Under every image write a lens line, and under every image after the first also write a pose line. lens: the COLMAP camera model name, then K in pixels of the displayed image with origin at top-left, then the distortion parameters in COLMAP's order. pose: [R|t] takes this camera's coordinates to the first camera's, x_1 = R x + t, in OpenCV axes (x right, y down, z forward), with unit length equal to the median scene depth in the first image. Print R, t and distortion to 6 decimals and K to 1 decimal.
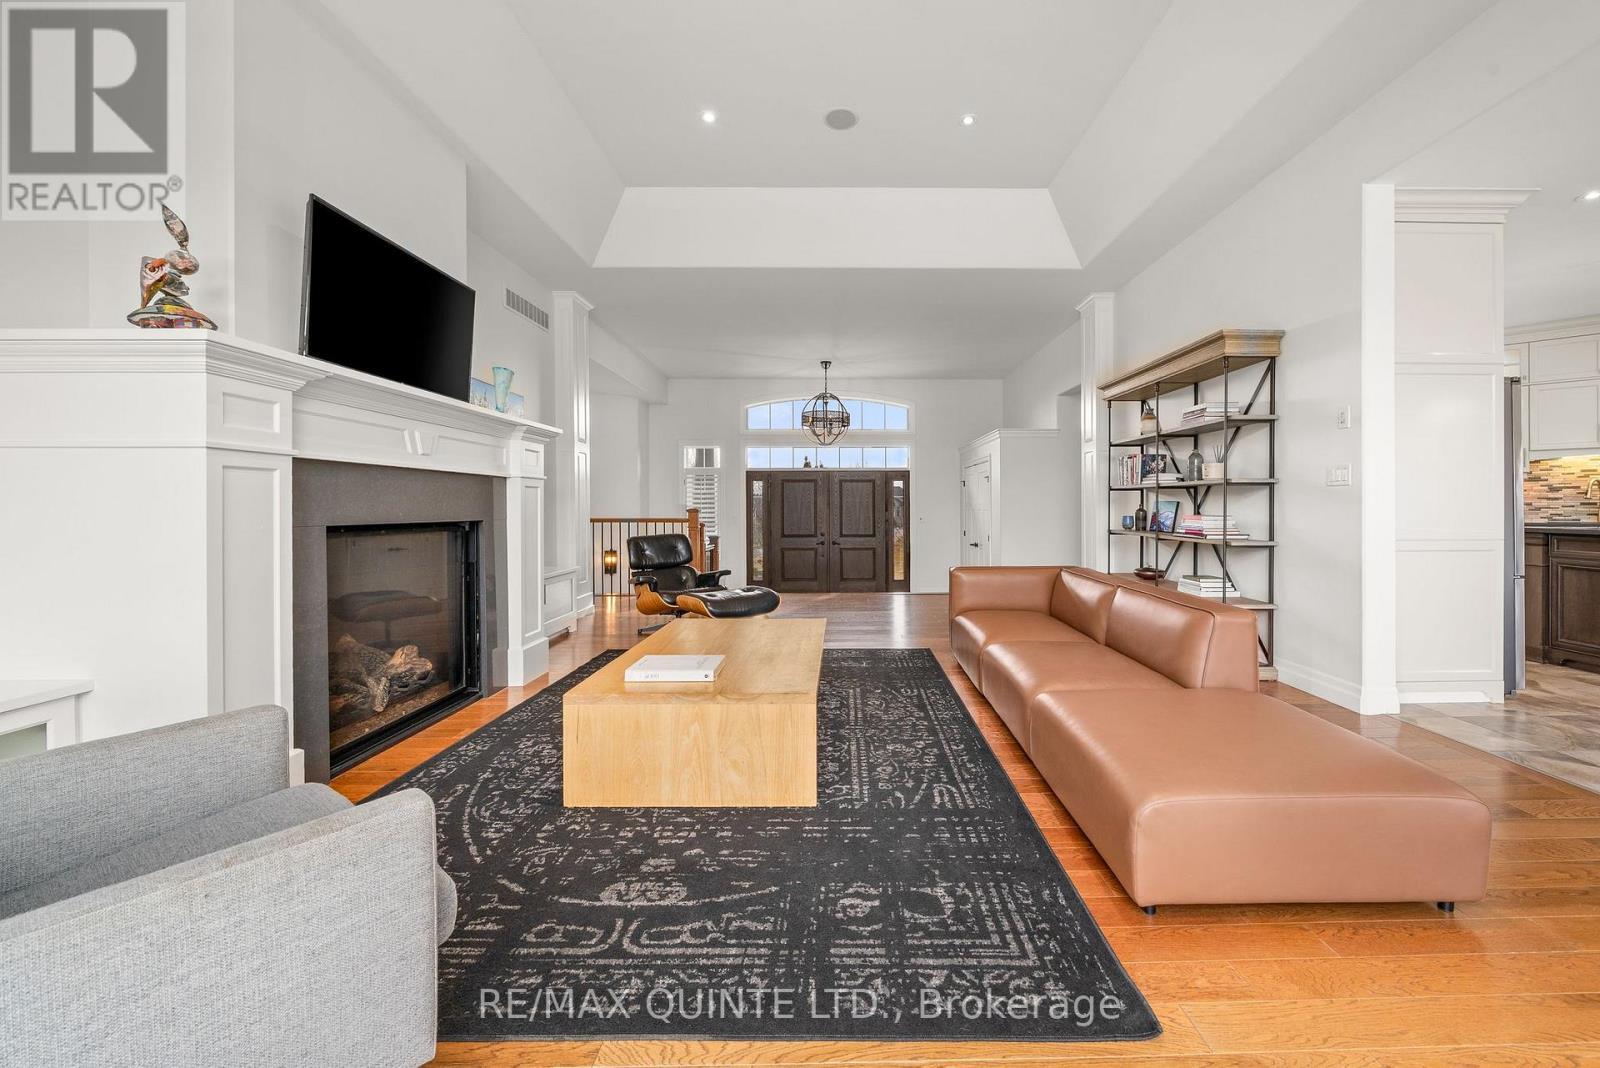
lens RADIAL K [[593.7, 0, 845.6], [0, 593.7, 506.1], [0, 0, 1]] dist [-0.002546, -0.000202]
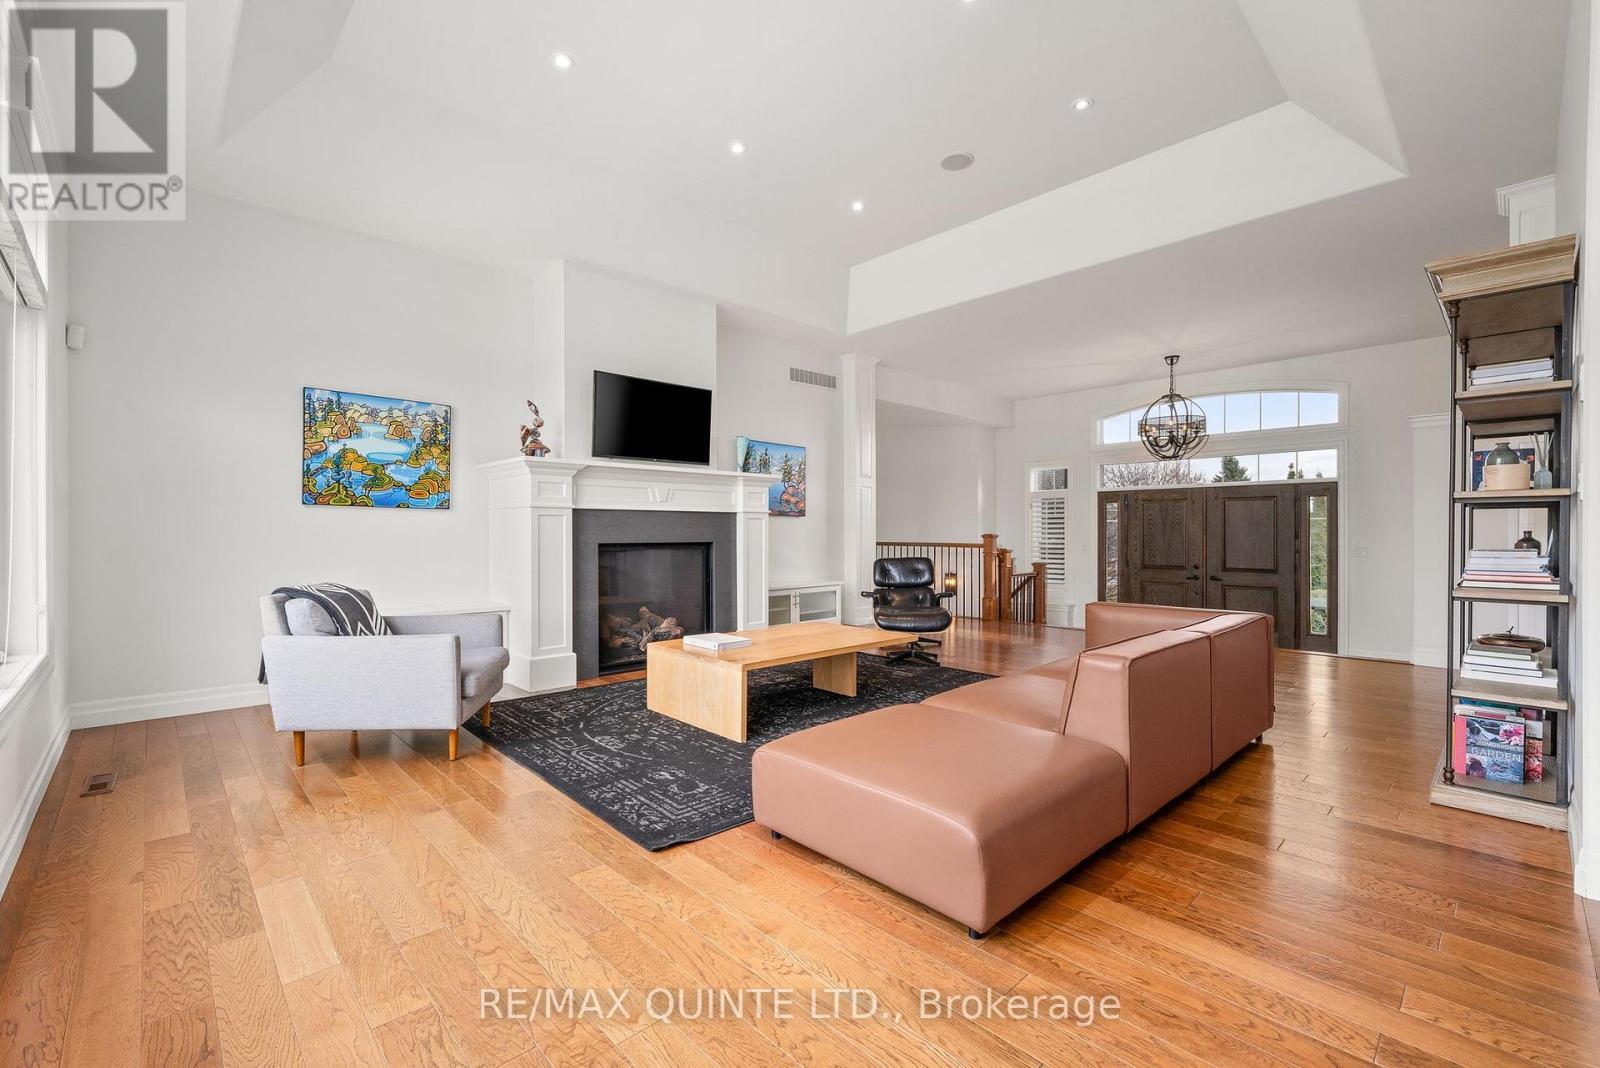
lens RADIAL K [[646.4, 0, 800.0], [0, 646.4, 534.0], [0, 0, 1]] dist [-0.001250, -0.000061]
pose [[0.698445, 0.004560, -0.715649, 0.884712], [-0.000644, 0.999983, 0.005743, -0.006736], [0.715663, -0.003550, 0.698436, 0.008289]]
